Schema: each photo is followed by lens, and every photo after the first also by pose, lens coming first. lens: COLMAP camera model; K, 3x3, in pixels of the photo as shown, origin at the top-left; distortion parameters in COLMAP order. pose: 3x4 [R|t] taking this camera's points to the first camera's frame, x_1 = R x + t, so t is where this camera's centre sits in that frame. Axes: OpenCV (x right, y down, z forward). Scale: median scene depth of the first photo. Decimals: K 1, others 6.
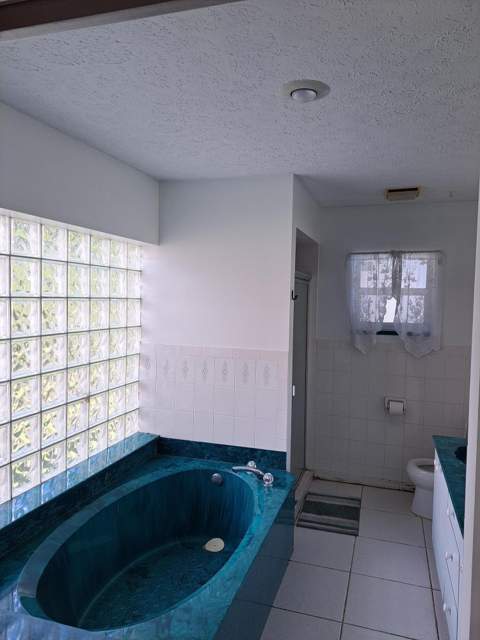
lens RADIAL K [[465.5, 0, 240.0], [0, 465.5, 320.0], [0, 0, 1]] dist [0.045385, 0.000784]
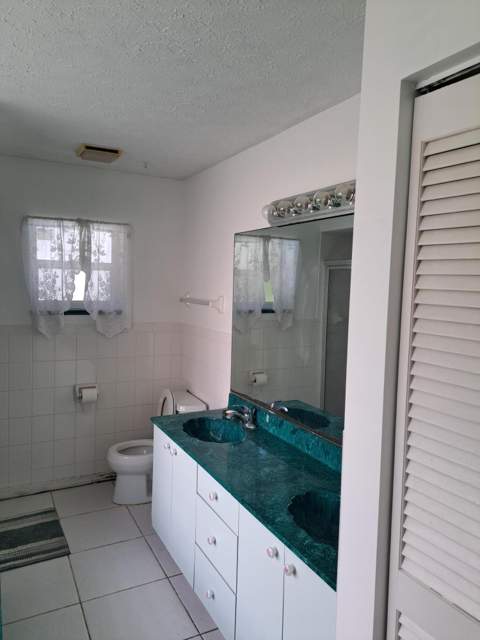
lens RADIAL K [[465.5, 0, 240.0], [0, 465.5, 320.0], [0, 0, 1]] dist [0.045385, 0.000784]
pose [[0.696816, -0.051288, 0.715414, -0.102038], [0.017946, 0.998375, 0.054093, -0.000499], [-0.717026, -0.024854, 0.696604, 0.167301]]
